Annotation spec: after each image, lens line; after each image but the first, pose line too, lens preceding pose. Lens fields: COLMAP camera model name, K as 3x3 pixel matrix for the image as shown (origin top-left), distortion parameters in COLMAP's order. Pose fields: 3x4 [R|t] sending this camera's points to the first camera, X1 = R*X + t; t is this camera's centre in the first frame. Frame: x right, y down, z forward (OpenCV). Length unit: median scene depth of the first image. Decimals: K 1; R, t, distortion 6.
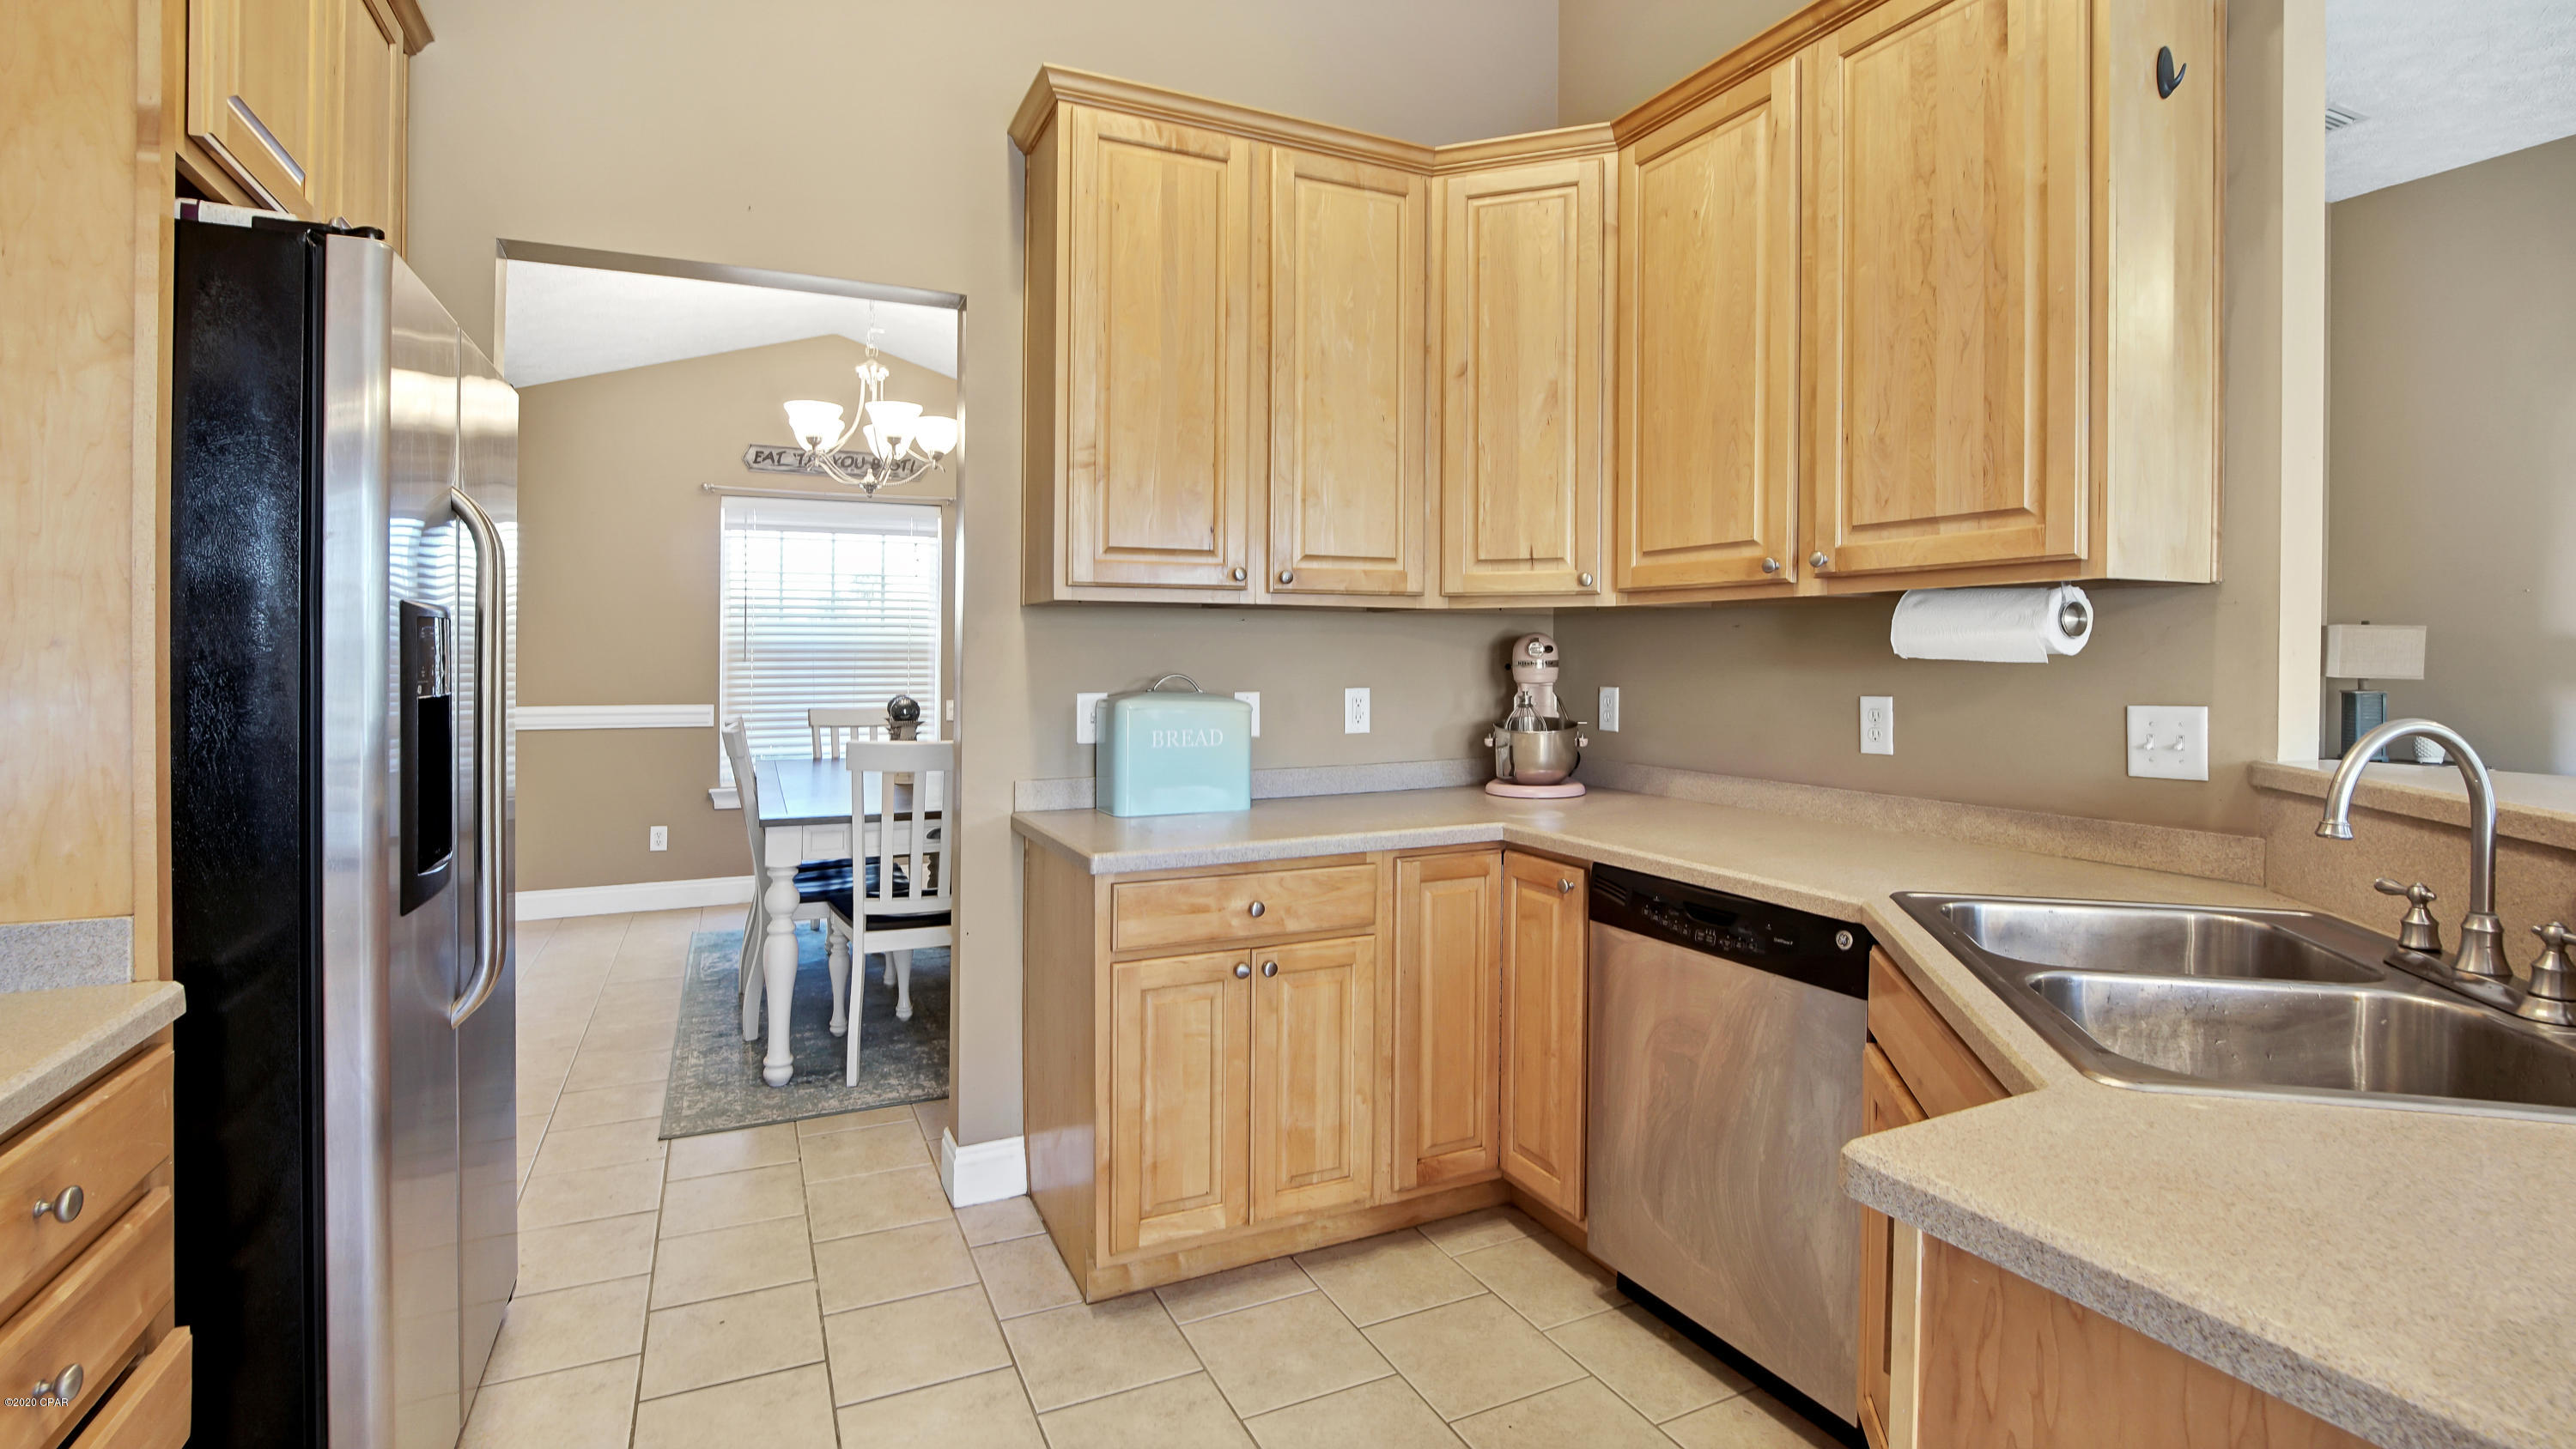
lens RADIAL K [[1172.0, 0, 1284.3], [0, 1172.0, 627.4], [0, 0, 1]] dist [-0.021918, 0.003984]
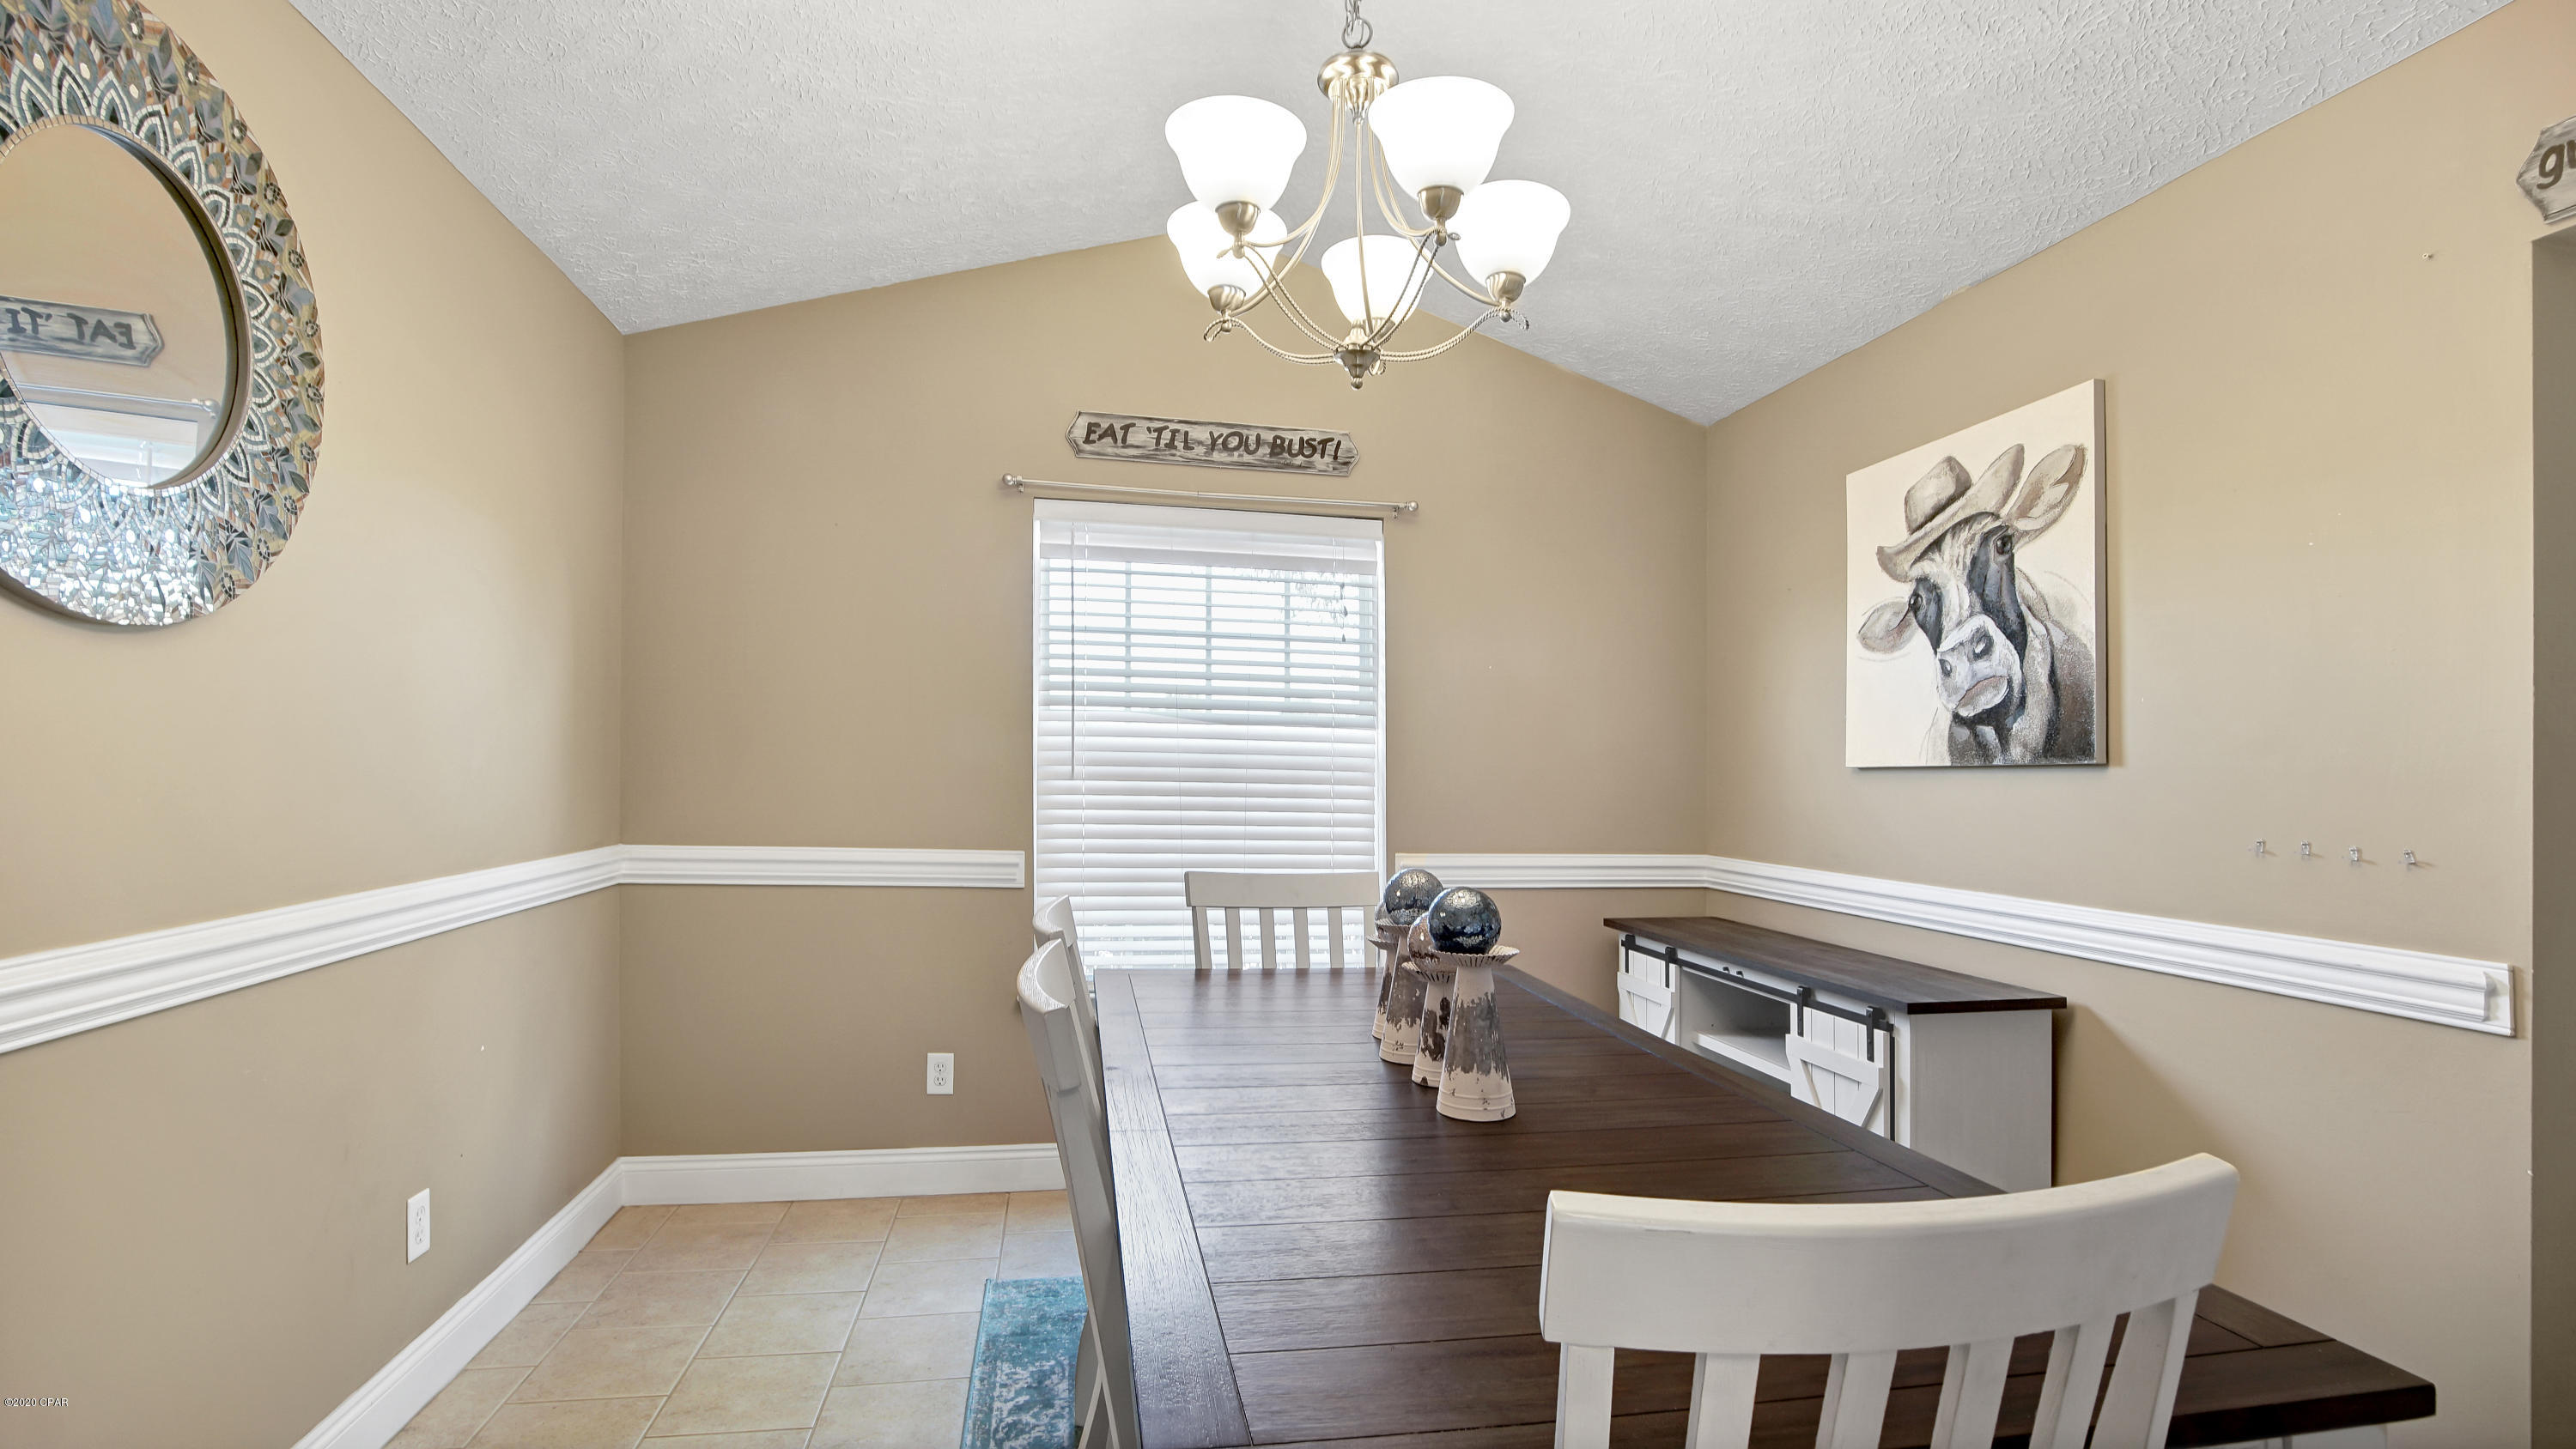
lens RADIAL K [[1172.0, 0, 1288.1], [0, 1172.0, 749.5], [0, 0, 1]] dist [-0.021918, 0.003984]
pose [[0.968545, -0.000047, -0.248839, -0.459733], [0.002378, 0.999956, 0.009065, 0.016676], [0.248827, -0.009371, 0.968503, 0.998347]]
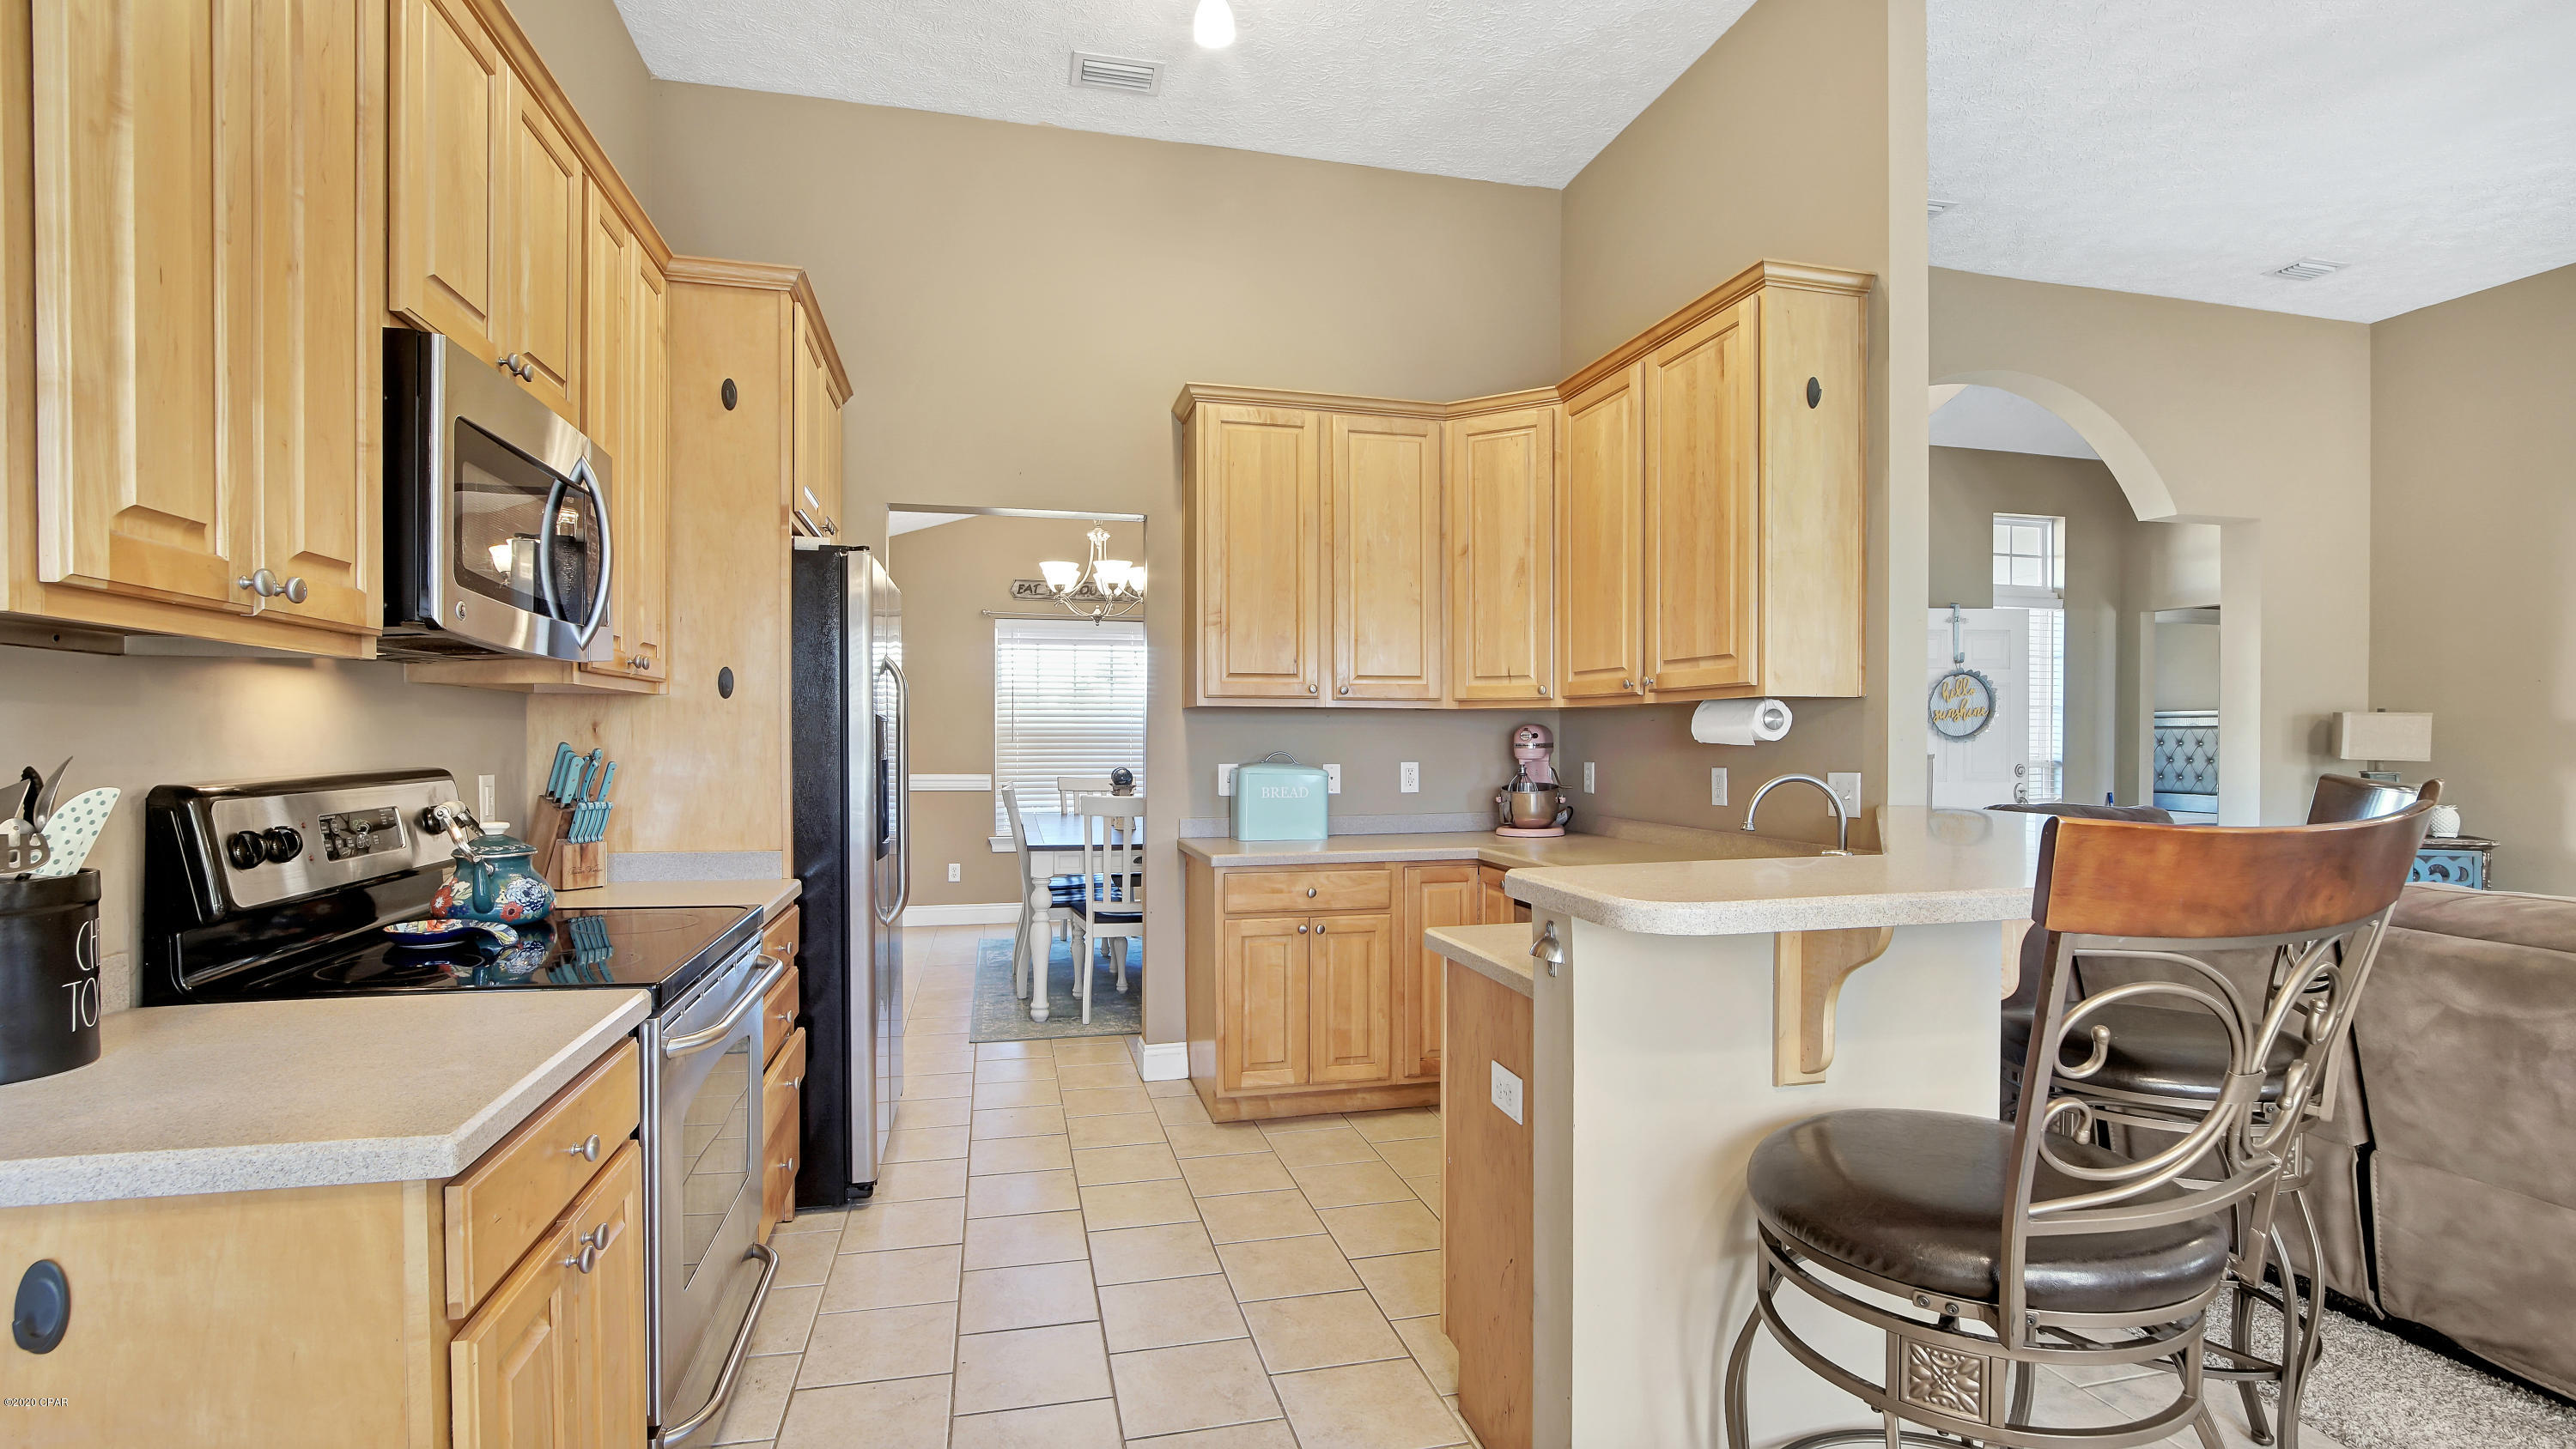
lens RADIAL K [[1172.0, 0, 1275.0], [0, 1172.0, 739.9], [0, 0, 1]] dist [-0.021918, 0.003984]
pose [[0.979179, 0.001538, -0.202992, 0.230496], [0.003802, 0.999657, 0.025915, -0.016897], [0.202962, -0.026148, 0.978837, -0.555554]]
